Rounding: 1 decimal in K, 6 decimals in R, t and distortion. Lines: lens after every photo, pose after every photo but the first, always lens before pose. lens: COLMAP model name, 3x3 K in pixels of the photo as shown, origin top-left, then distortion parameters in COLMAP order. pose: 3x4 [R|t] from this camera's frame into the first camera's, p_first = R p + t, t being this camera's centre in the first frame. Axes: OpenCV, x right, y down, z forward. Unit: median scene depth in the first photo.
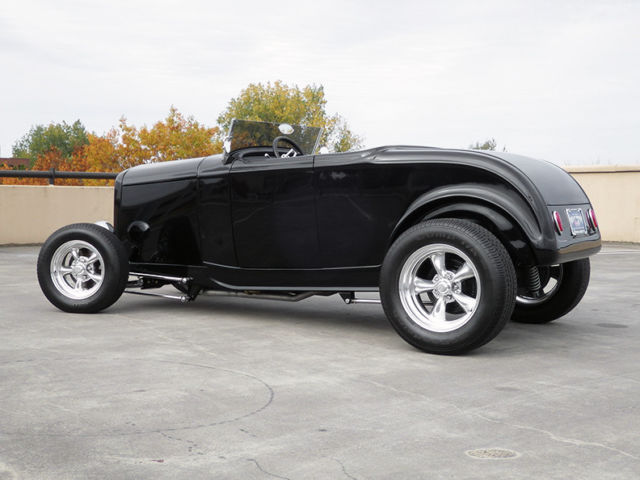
lens RADIAL K [[1048.3, 0, 332.5], [0, 1048.3, 239.1], [0, 0, 1]] dist [-0.008745, 0.200024]
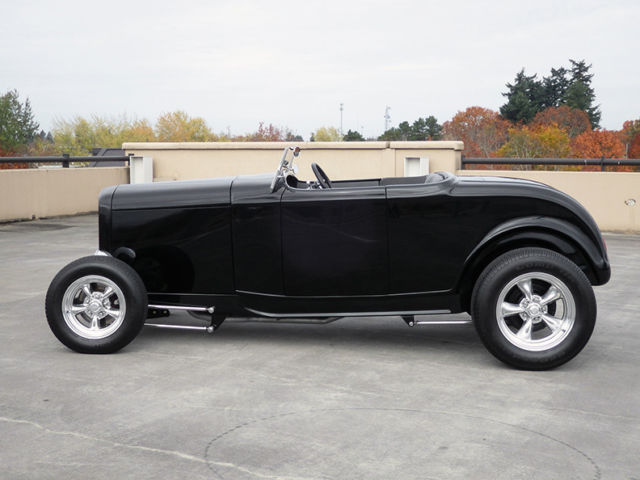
lens RADIAL K [[1048.3, 0, 332.5], [0, 1048.3, 239.1], [0, 0, 1]] dist [-0.008745, 0.200024]
pose [[0.894939, -0.043919, 0.444021, -0.477027], [0.021535, 0.998236, 0.055332, -0.079229], [-0.445668, -0.039957, 0.894306, 0.082548]]
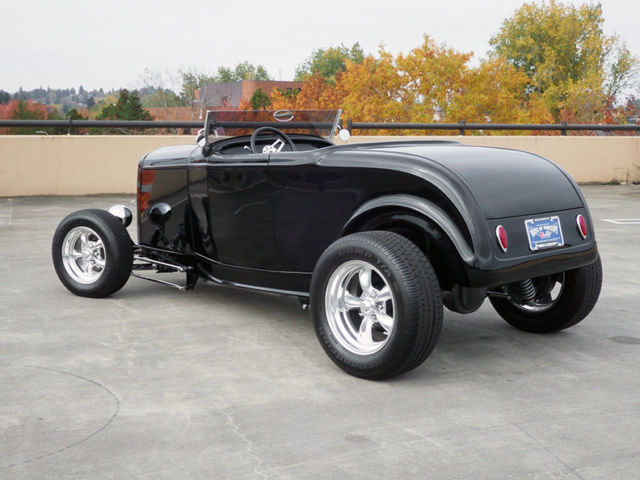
lens RADIAL K [[1048.3, 0, 332.5], [0, 1048.3, 239.1], [0, 0, 1]] dist [-0.008745, 0.200024]
pose [[0.964824, 0.033946, -0.260696, 0.260302], [-0.014153, 0.996897, 0.077429, -0.069742], [0.262516, -0.071016, 0.962311, 0.085579]]
